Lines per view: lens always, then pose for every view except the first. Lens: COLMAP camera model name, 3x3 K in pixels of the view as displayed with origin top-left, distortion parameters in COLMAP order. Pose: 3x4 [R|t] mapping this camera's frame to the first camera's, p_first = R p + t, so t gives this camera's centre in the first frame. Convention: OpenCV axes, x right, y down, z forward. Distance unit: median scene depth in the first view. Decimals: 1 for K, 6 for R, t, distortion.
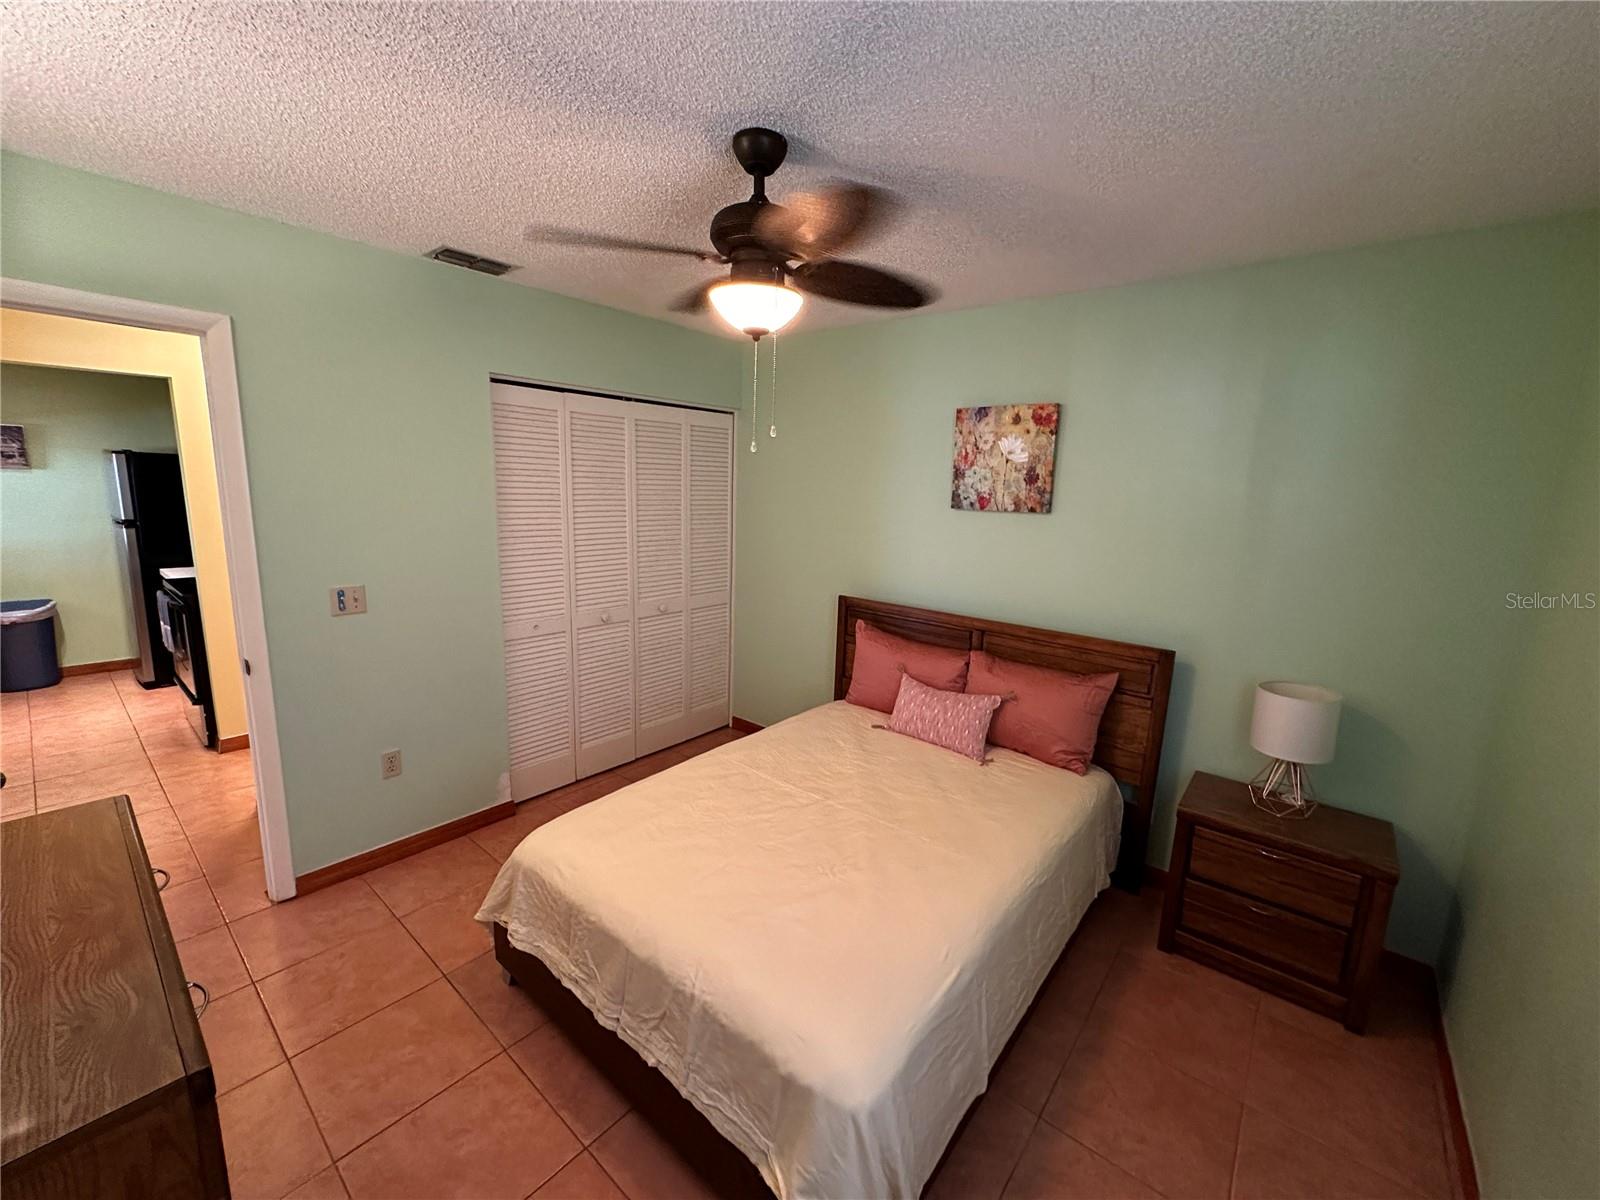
lens RADIAL K [[637.4, 0, 799.1], [0, 637.4, 597.2], [0, 0, 1]] dist [-0.002016, 0.000497]
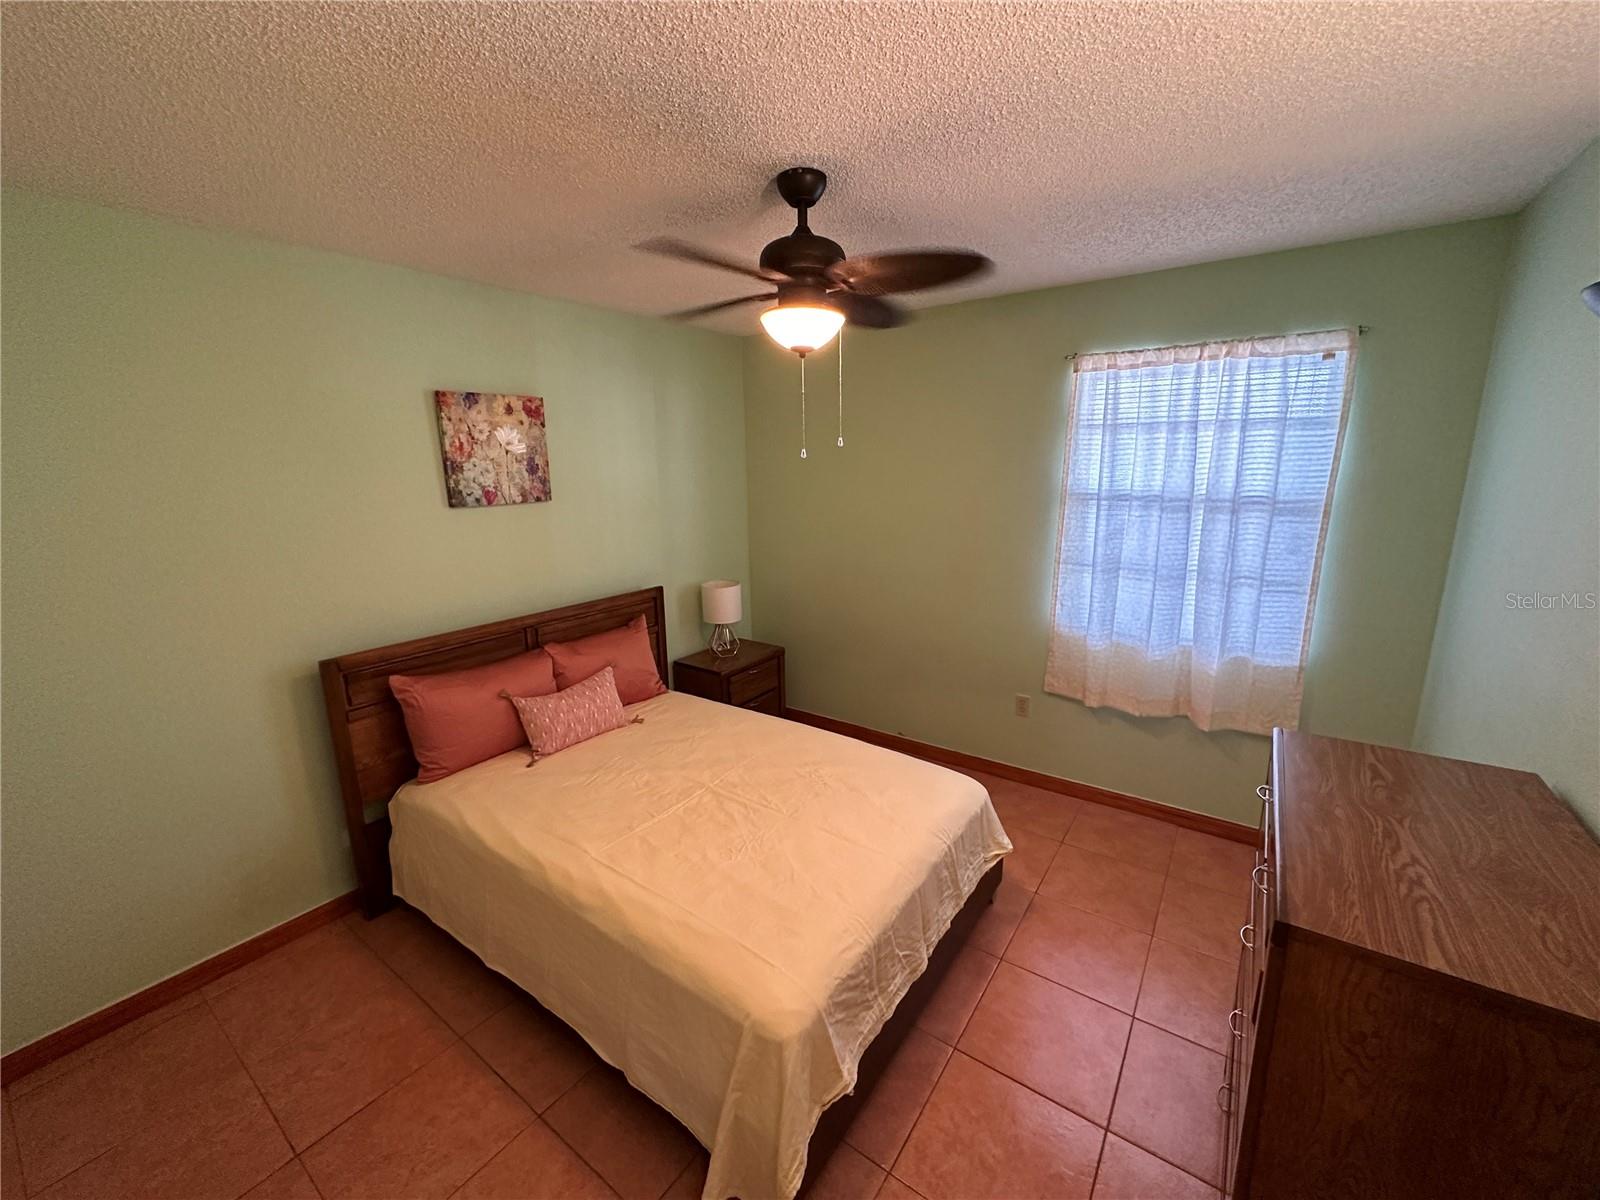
lens RADIAL K [[637.4, 0, 799.1], [0, 637.4, 597.2], [0, 0, 1]] dist [-0.002016, 0.000497]
pose [[-0.067301, -0.240665, 0.968272, -0.700315], [0.192927, 0.949018, 0.249289, -0.160391], [-0.978902, 0.203583, -0.017439, 0.627596]]
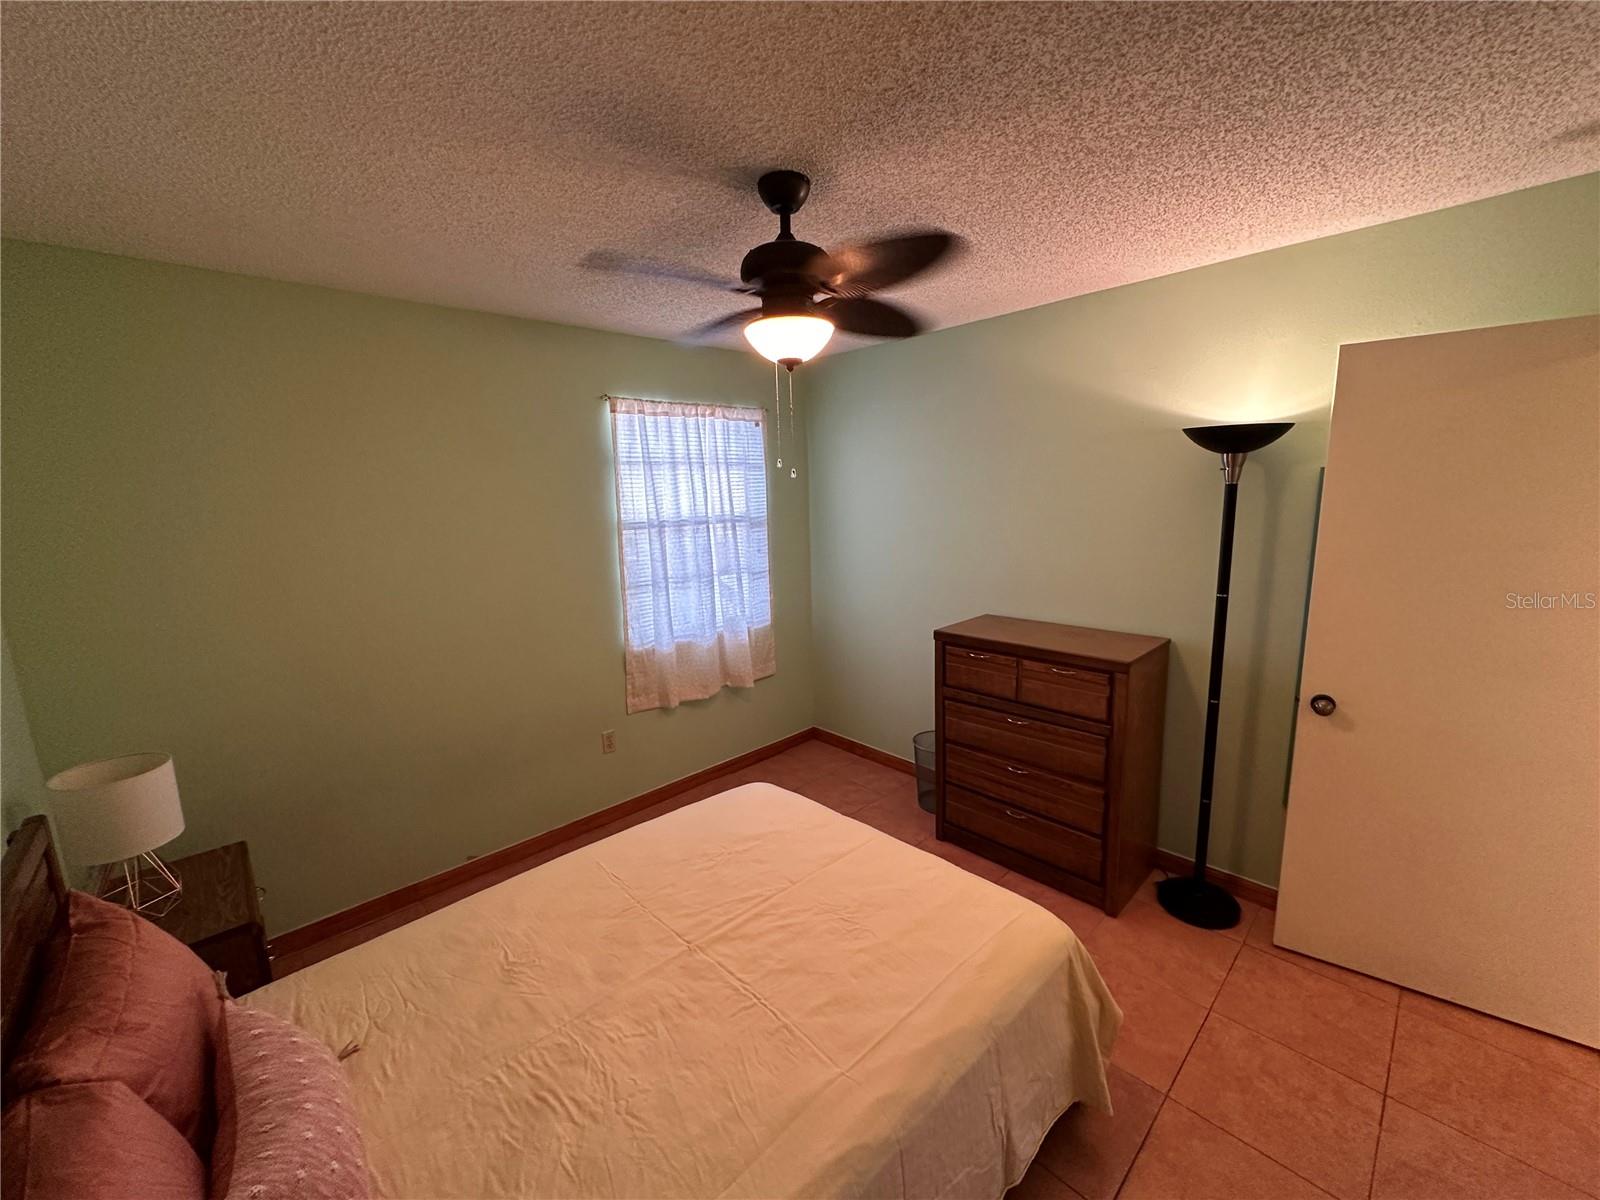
lens RADIAL K [[637.4, 0, 799.1], [0, 637.4, 597.2], [0, 0, 1]] dist [-0.002016, 0.000497]
pose [[-0.993187, -0.018846, 0.115000, -0.116982], [0.022355, 0.937694, 0.346741, -0.235090], [-0.114370, 0.346950, -0.930884, 1.180986]]
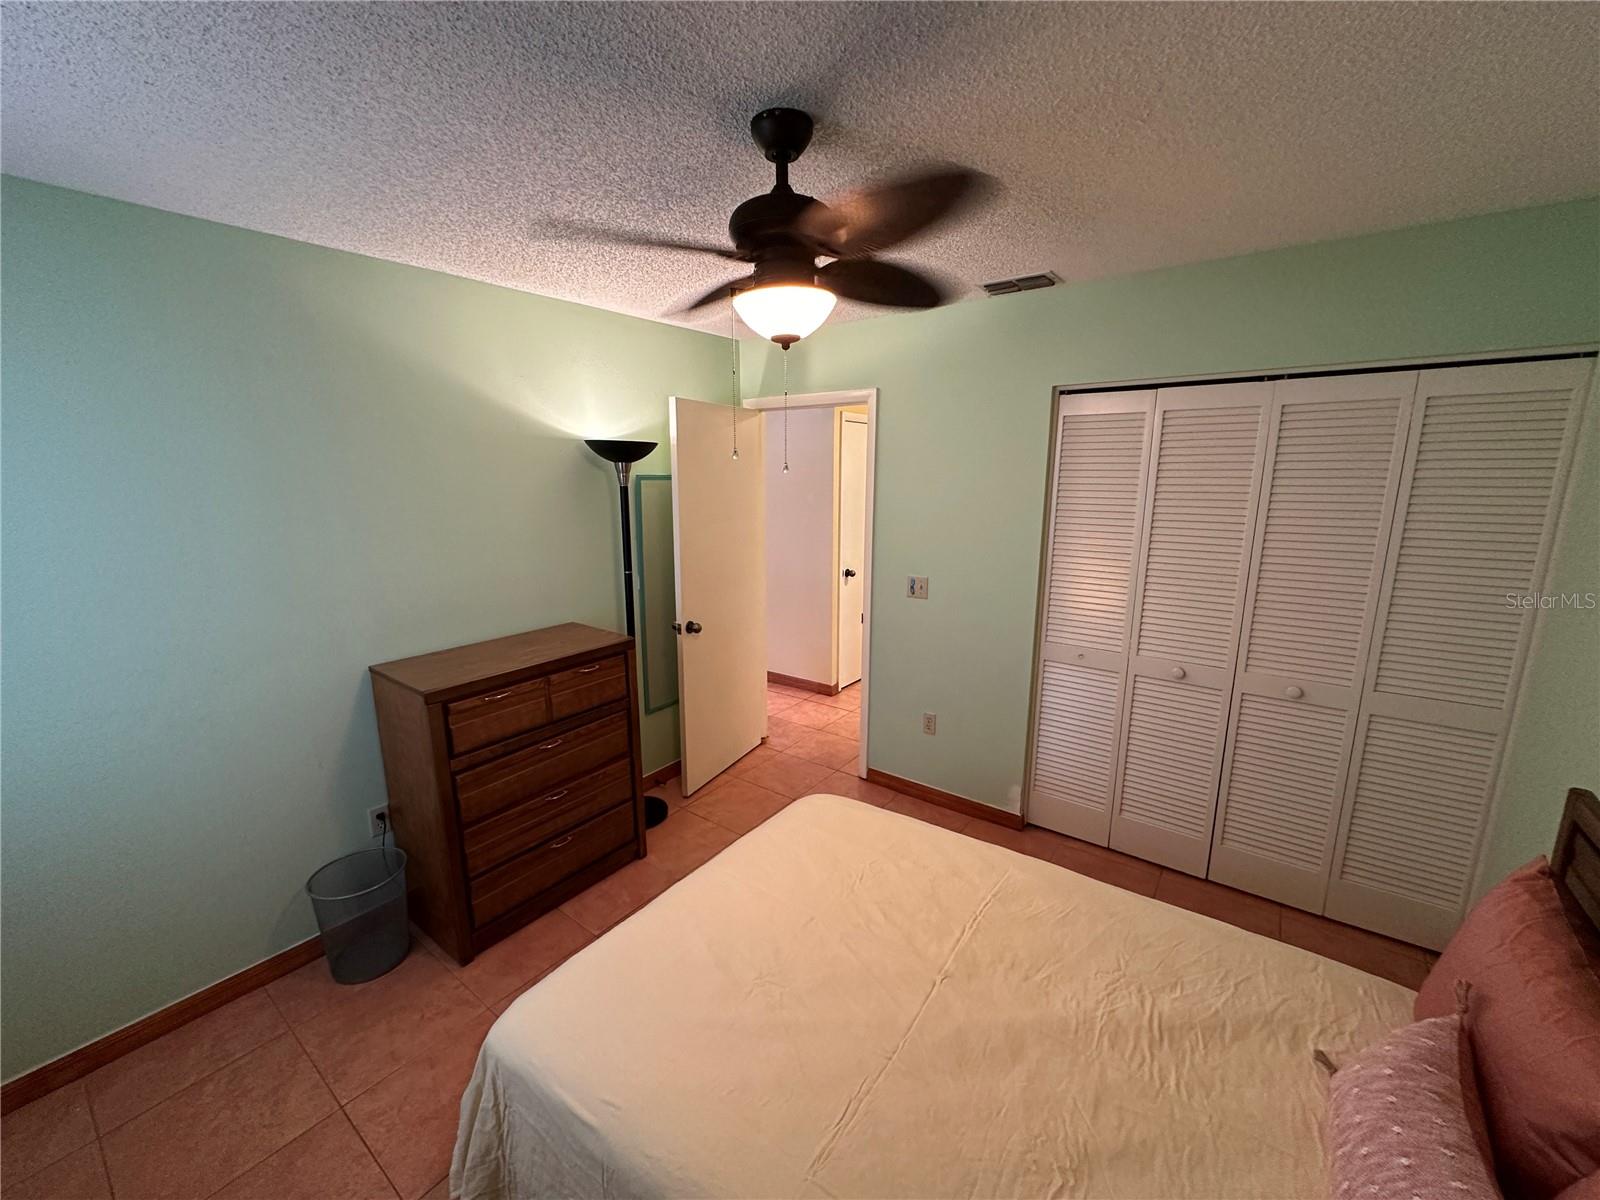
lens RADIAL K [[631.7, 0, 801.9], [0, 631.7, 599.3], [0, 0, 1]] dist [-0.003699, -0.000103]
pose [[0.055154, 0.165392, -0.984685, 0.484719], [-0.174030, 0.972683, 0.153628, -0.112058], [0.983195, 0.162892, 0.082430, 0.572063]]
